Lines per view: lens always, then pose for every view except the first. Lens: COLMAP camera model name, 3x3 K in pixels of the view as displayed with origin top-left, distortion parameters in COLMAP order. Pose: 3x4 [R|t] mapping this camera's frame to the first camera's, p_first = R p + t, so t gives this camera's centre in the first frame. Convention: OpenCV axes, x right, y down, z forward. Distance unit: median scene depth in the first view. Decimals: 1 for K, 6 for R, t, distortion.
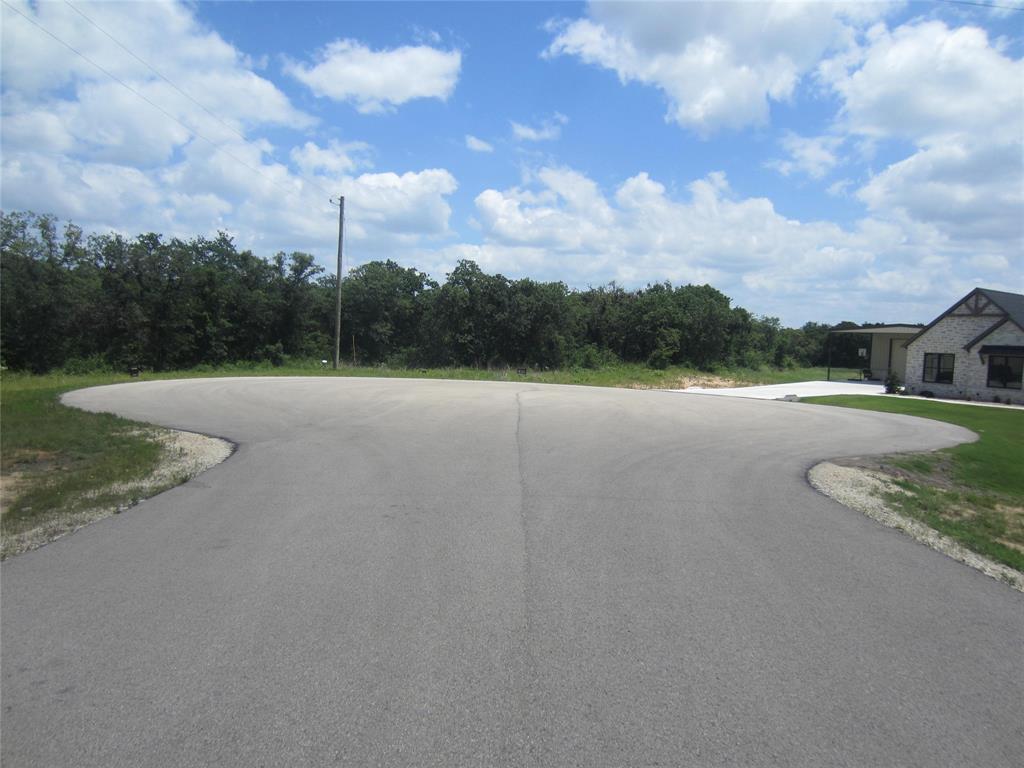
lens RADIAL K [[719.1, 0, 512.0], [0, 719.1, 383.8], [0, 0, 1]] dist [-0.000614, -0.000208]
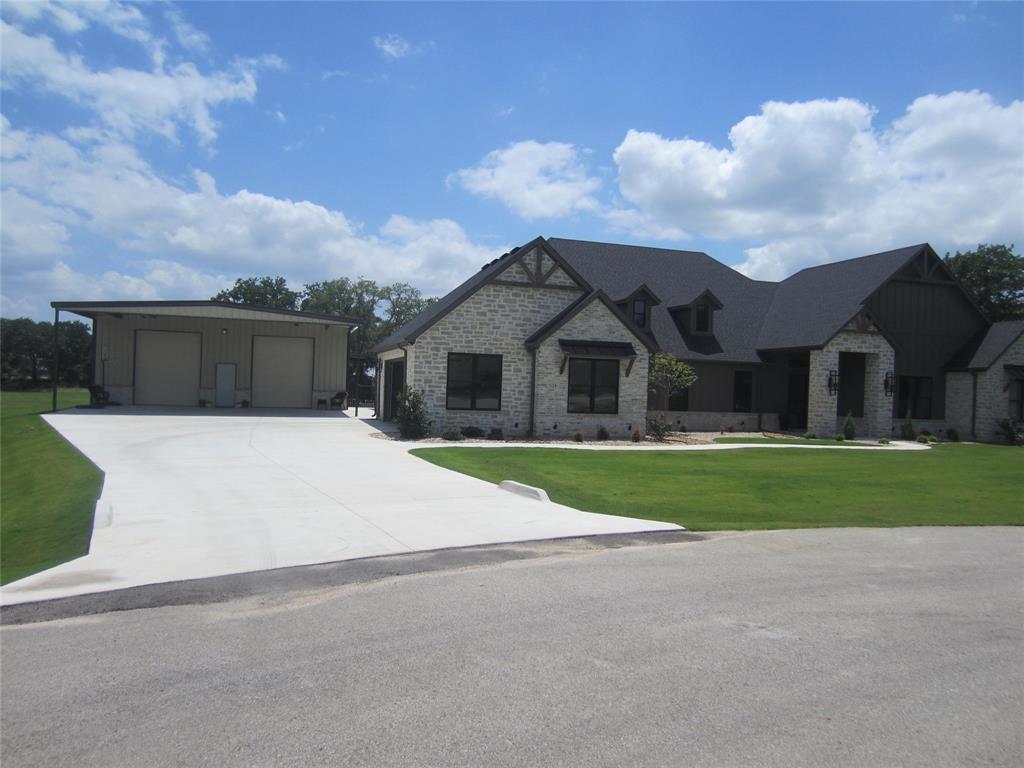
lens RADIAL K [[719.1, 0, 512.1], [0, 719.1, 383.6], [0, 0, 1]] dist [-0.000614, -0.000208]
pose [[0.224310, -0.040972, 0.973656, 0.092117], [0.035278, 0.998802, 0.033903, -0.039034], [-0.973879, 0.026744, 0.225486, 0.895308]]
